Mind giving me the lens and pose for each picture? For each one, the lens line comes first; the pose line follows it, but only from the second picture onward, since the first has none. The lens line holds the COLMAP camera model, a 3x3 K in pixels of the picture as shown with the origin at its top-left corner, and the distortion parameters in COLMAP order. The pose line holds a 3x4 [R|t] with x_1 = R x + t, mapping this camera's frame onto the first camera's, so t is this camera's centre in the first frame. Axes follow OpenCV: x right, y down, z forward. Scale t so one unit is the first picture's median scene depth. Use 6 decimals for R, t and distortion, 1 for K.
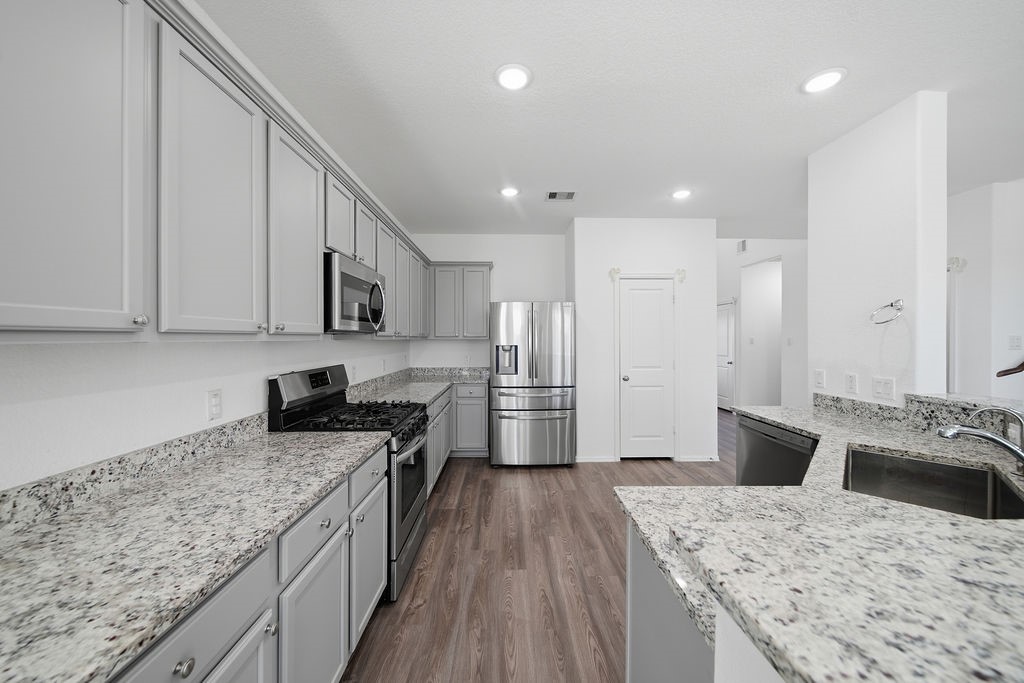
lens RADIAL K [[362.0, 0, 512.0], [0, 362.0, 341.5], [0, 0, 1]] dist [-0.004584, -0.000156]
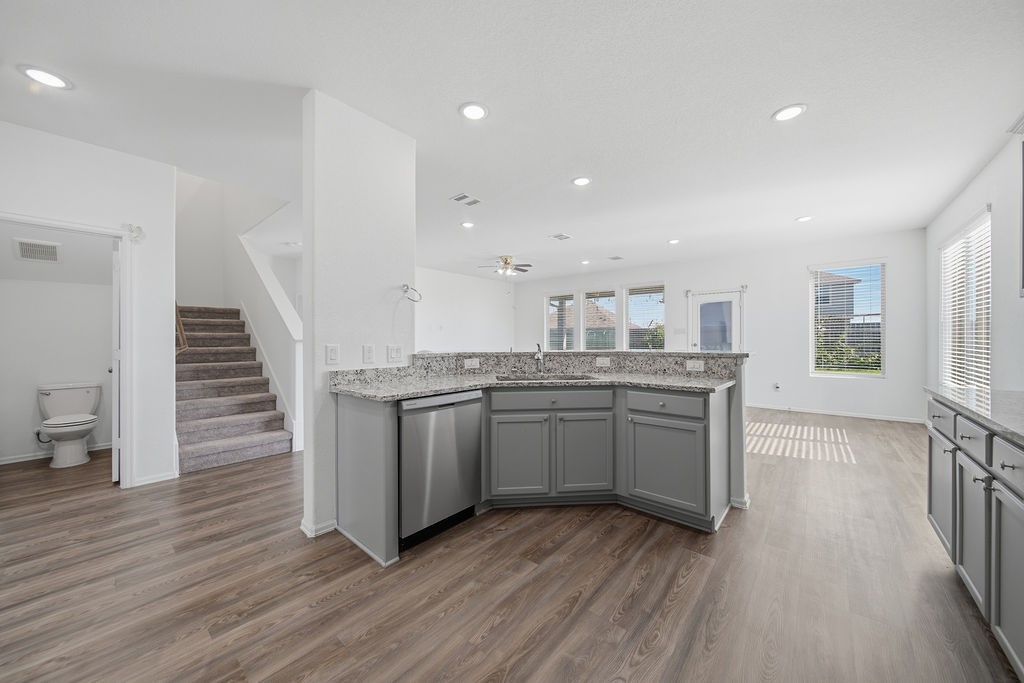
lens RADIAL K [[362.0, 0, 512.0], [0, 362.0, 341.5], [0, 0, 1]] dist [-0.004584, -0.000156]
pose [[-0.745785, -0.003682, 0.666177, -0.097785], [0.008137, 0.999860, 0.014635, 0.079791], [-0.666137, 0.016335, -0.745650, 1.802639]]
